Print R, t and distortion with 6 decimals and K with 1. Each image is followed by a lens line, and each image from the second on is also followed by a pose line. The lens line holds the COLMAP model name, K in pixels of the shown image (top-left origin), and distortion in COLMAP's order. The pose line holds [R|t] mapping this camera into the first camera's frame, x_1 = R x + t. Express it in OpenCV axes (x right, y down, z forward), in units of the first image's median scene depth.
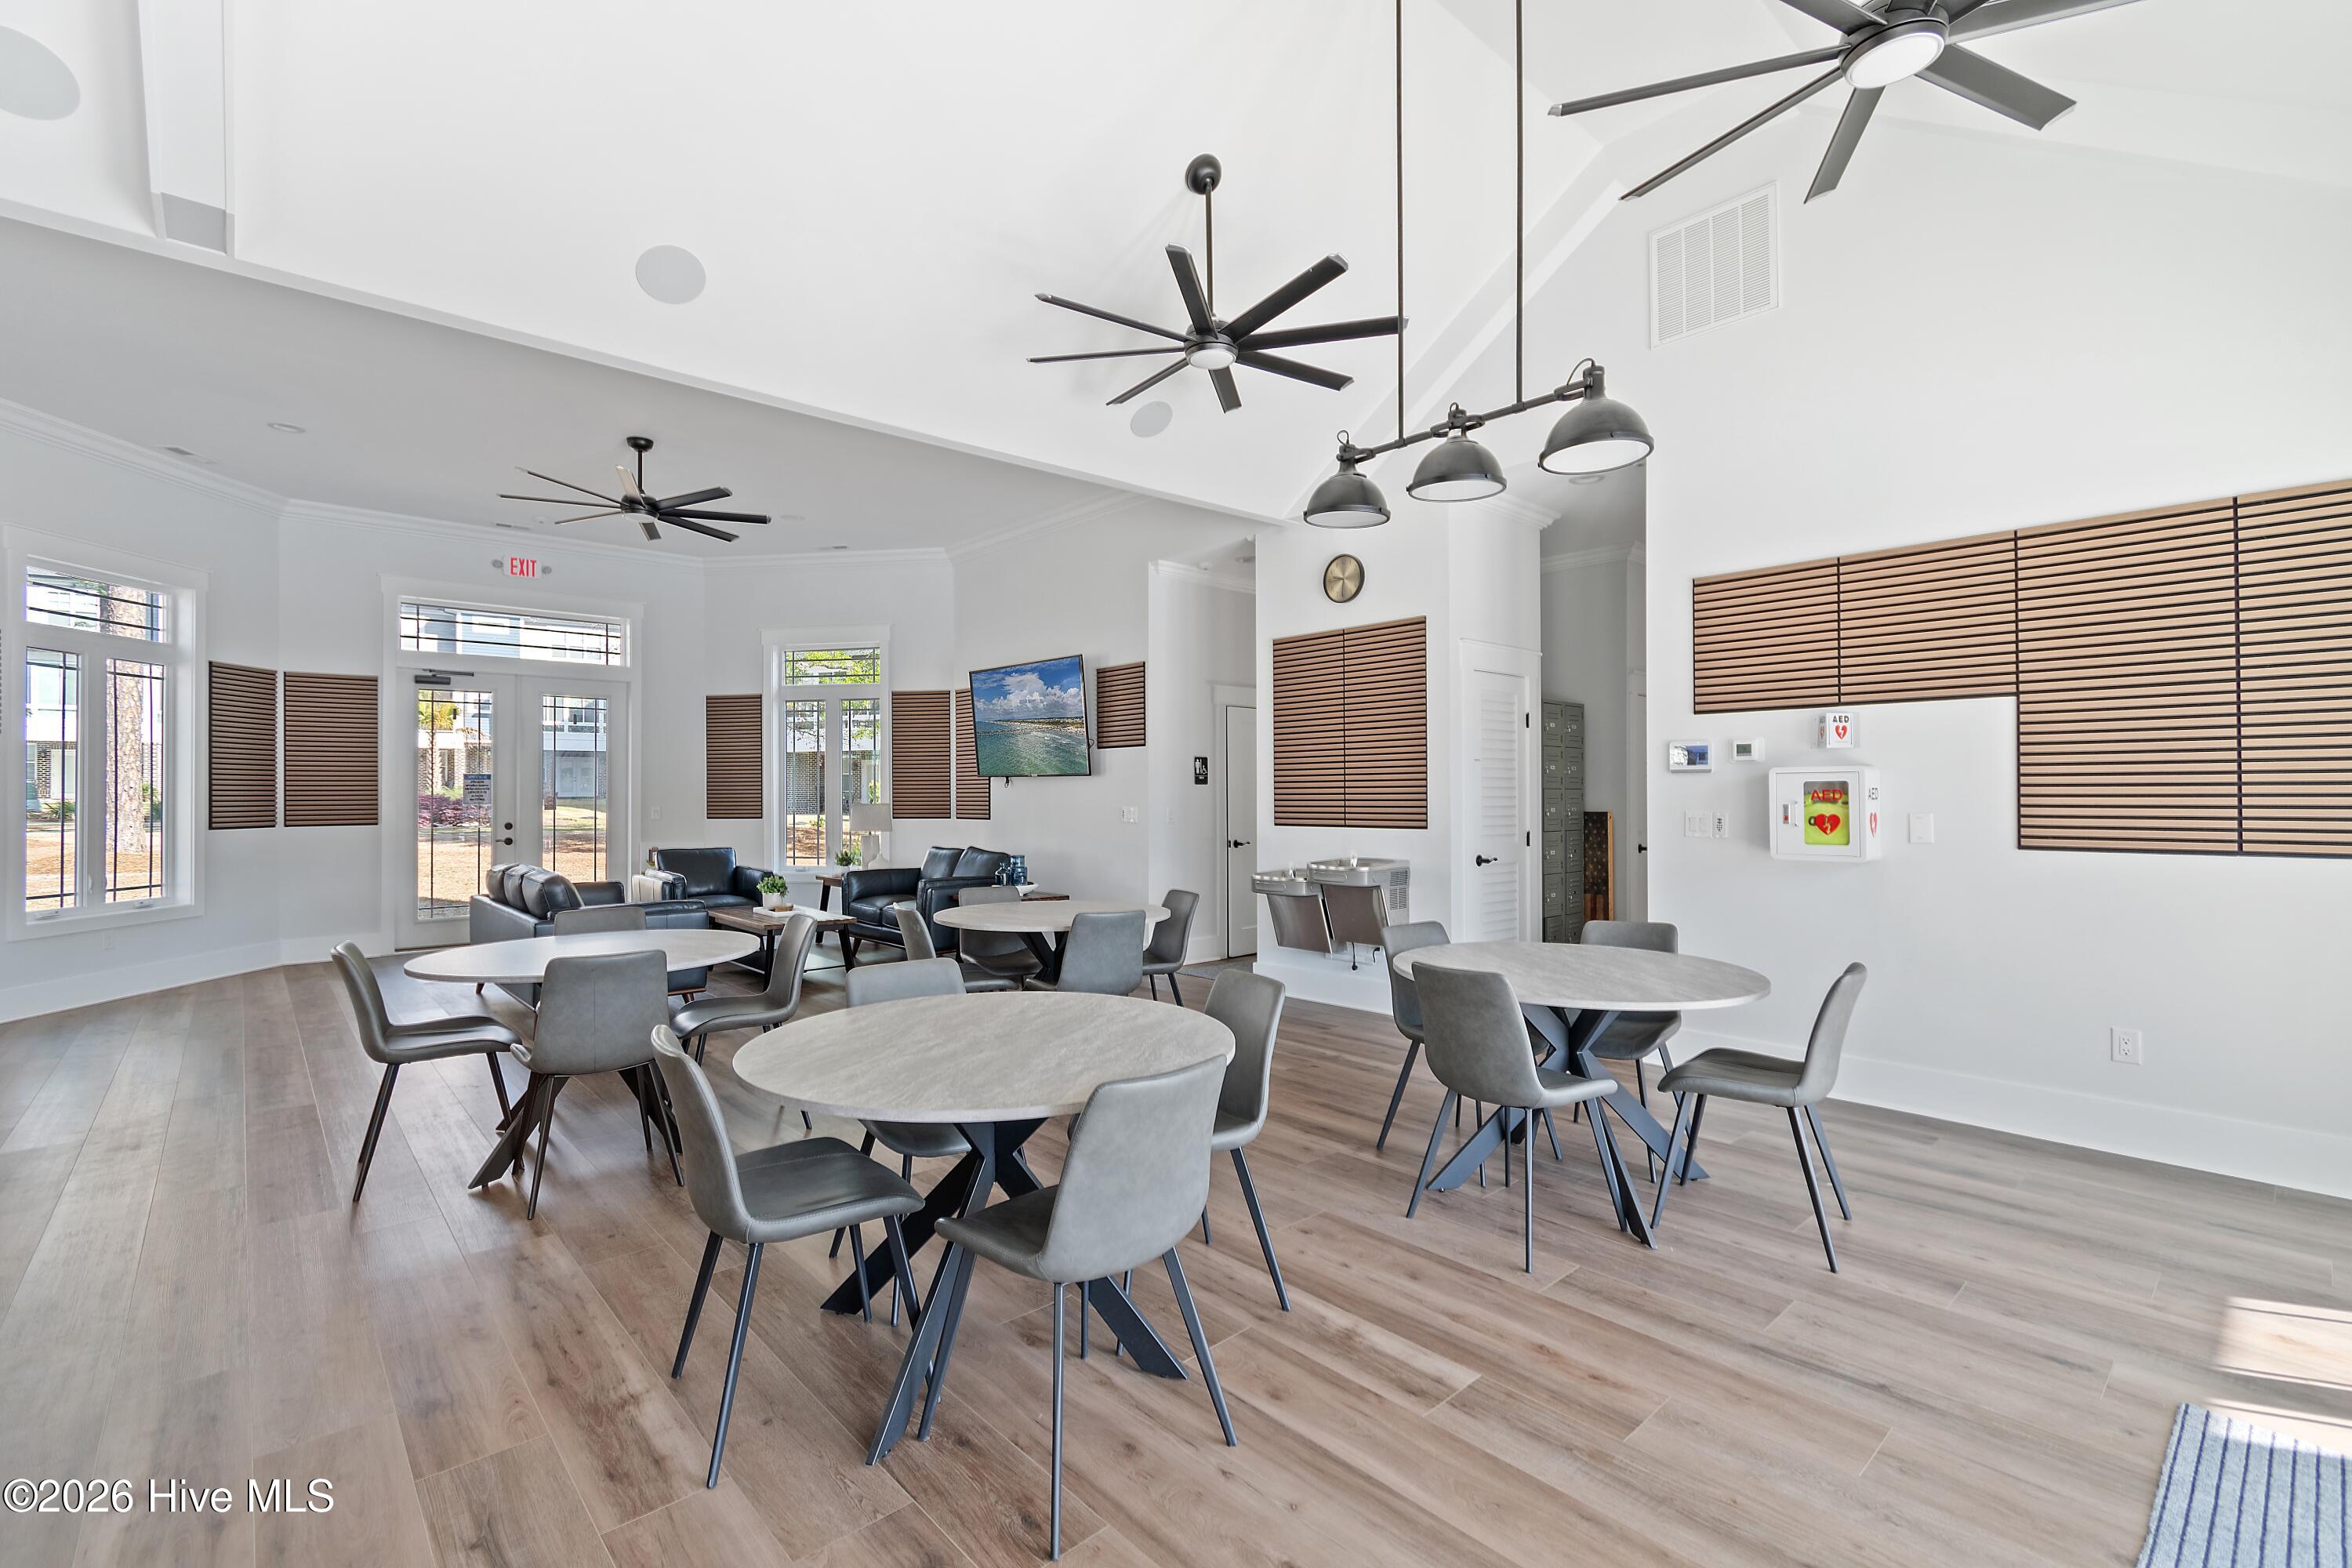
lens RADIAL K [[1088.7, 0, 1108.7], [0, 1088.7, 794.5], [0, 0, 1]] dist [0.003553, 0.000160]
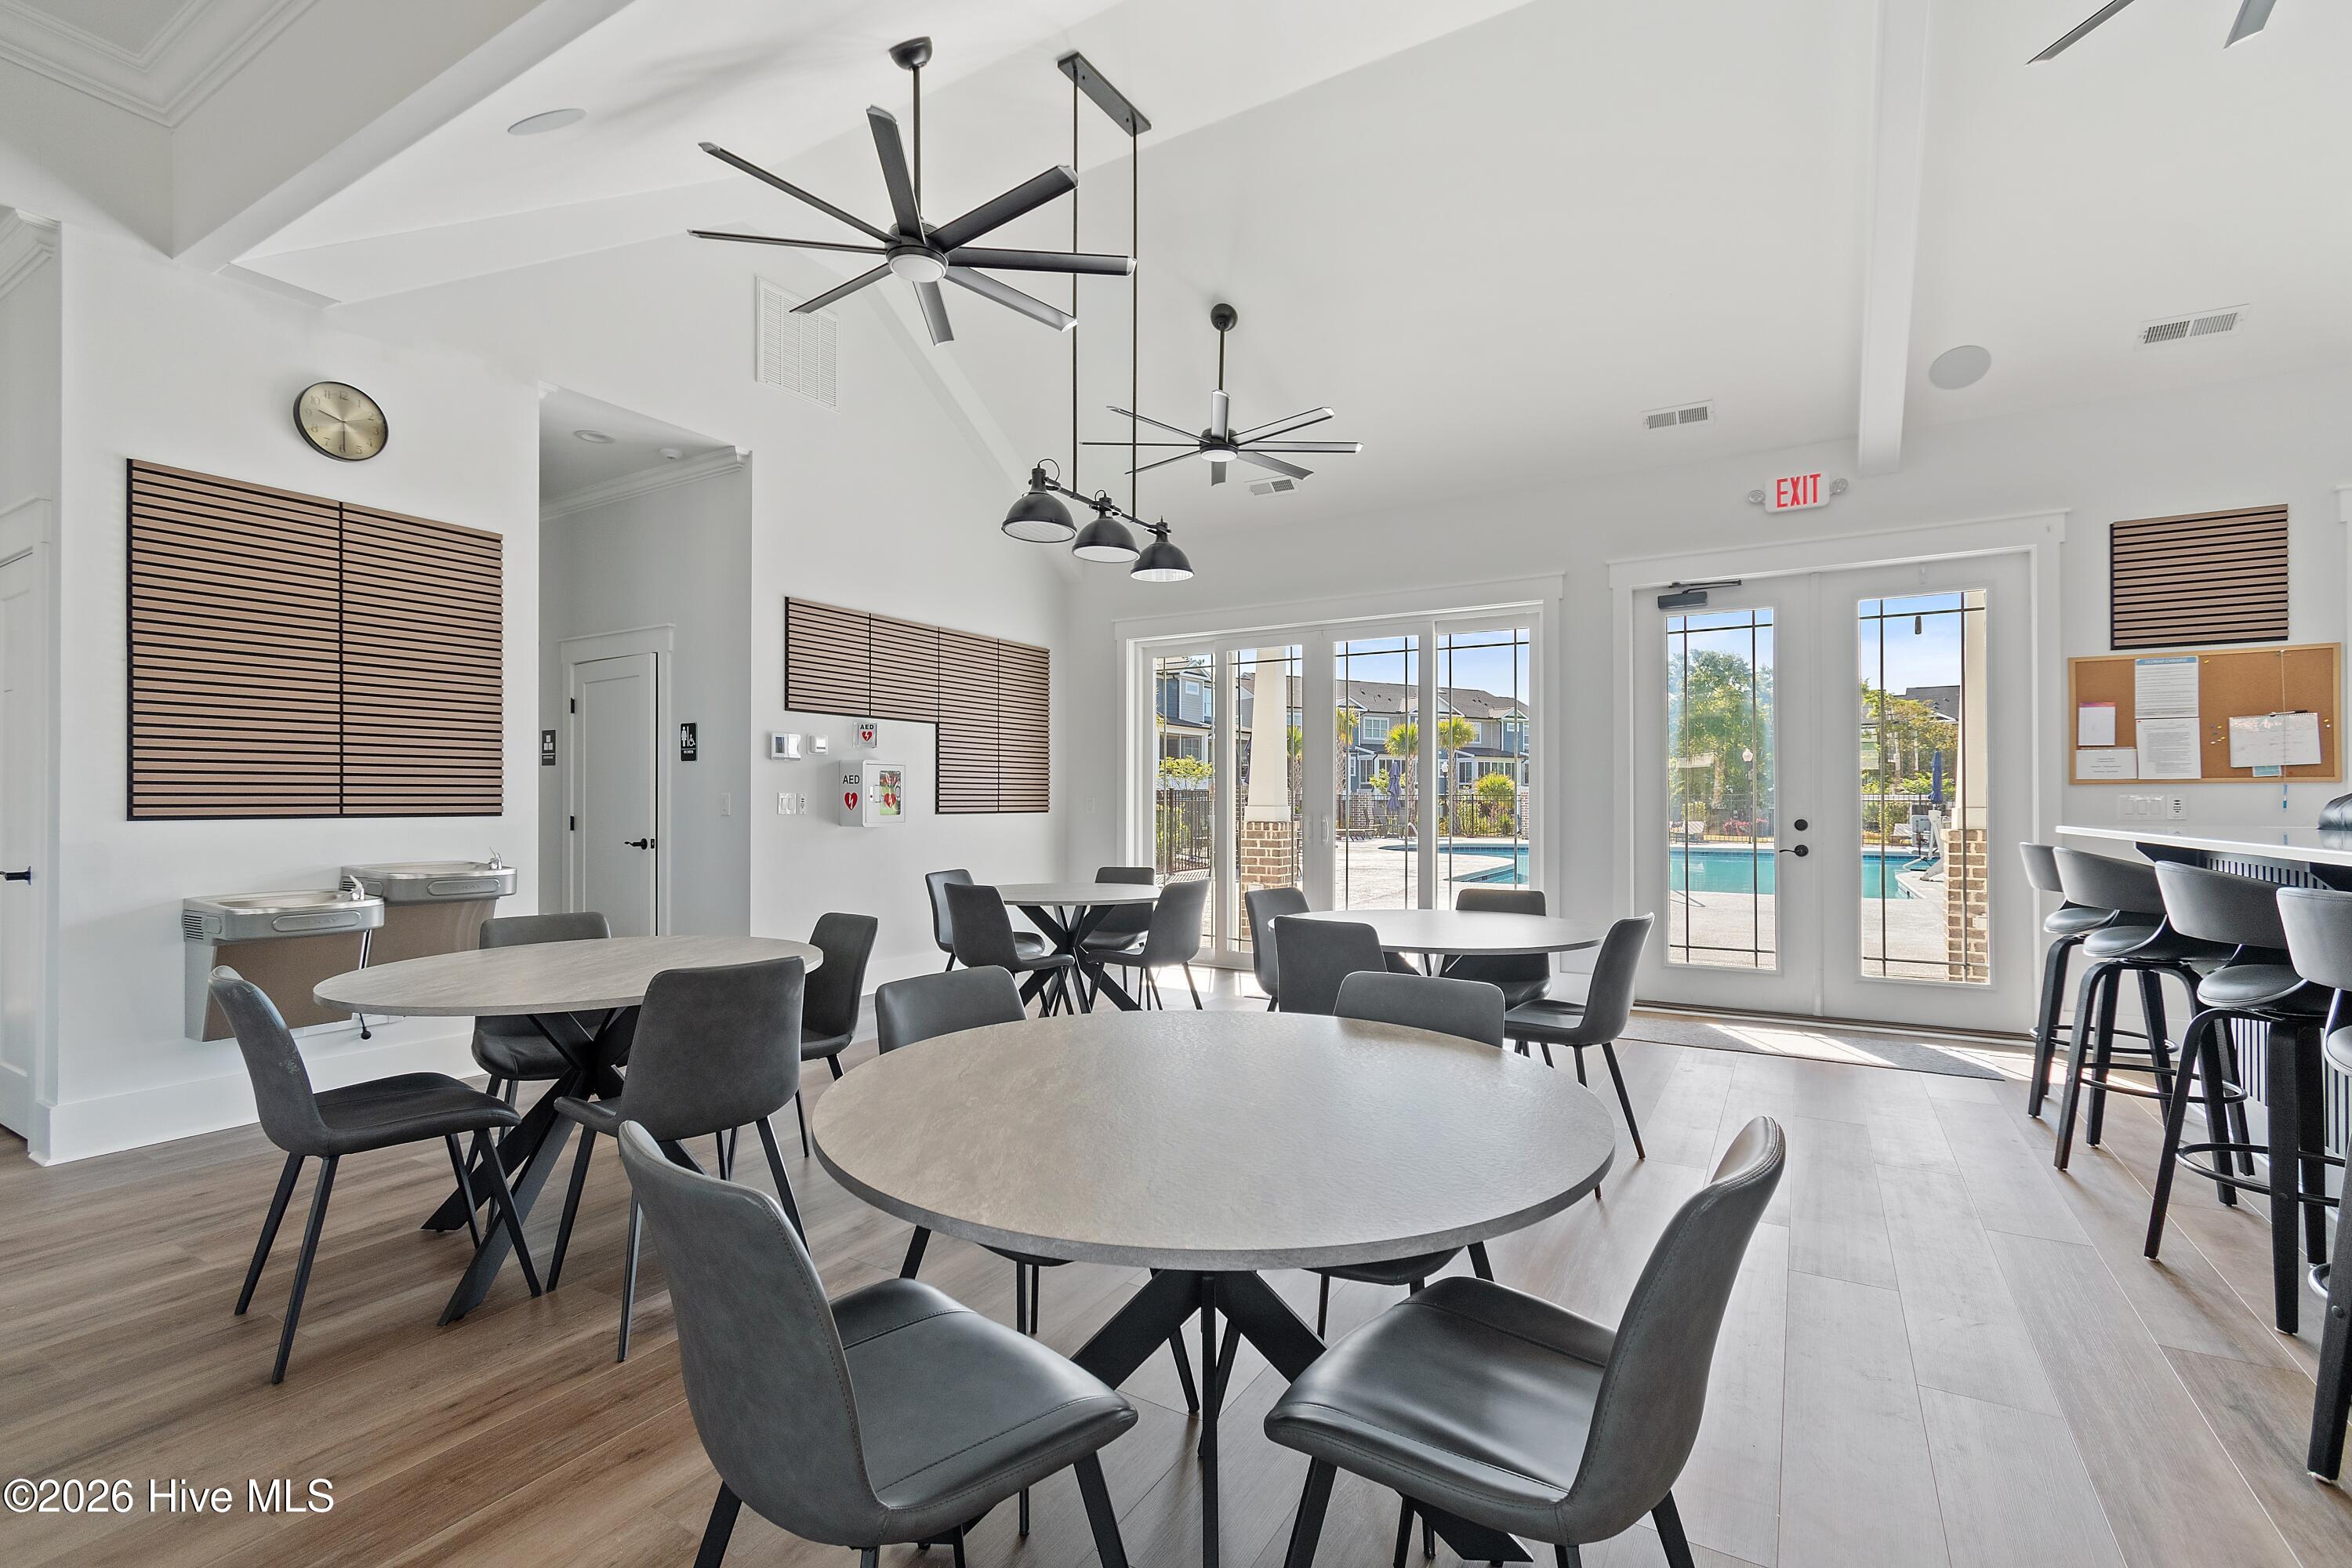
lens RADIAL K [[1047.5, 0, 1181.1], [0, 1047.5, 799.4], [0, 0, 1]] dist [0.006818, -0.002222]
pose [[-0.329300, -0.019675, 0.944020, -0.500649], [-0.025128, 0.999611, 0.012068, -0.000799], [-0.943891, -0.019747, -0.329667, 0.717161]]
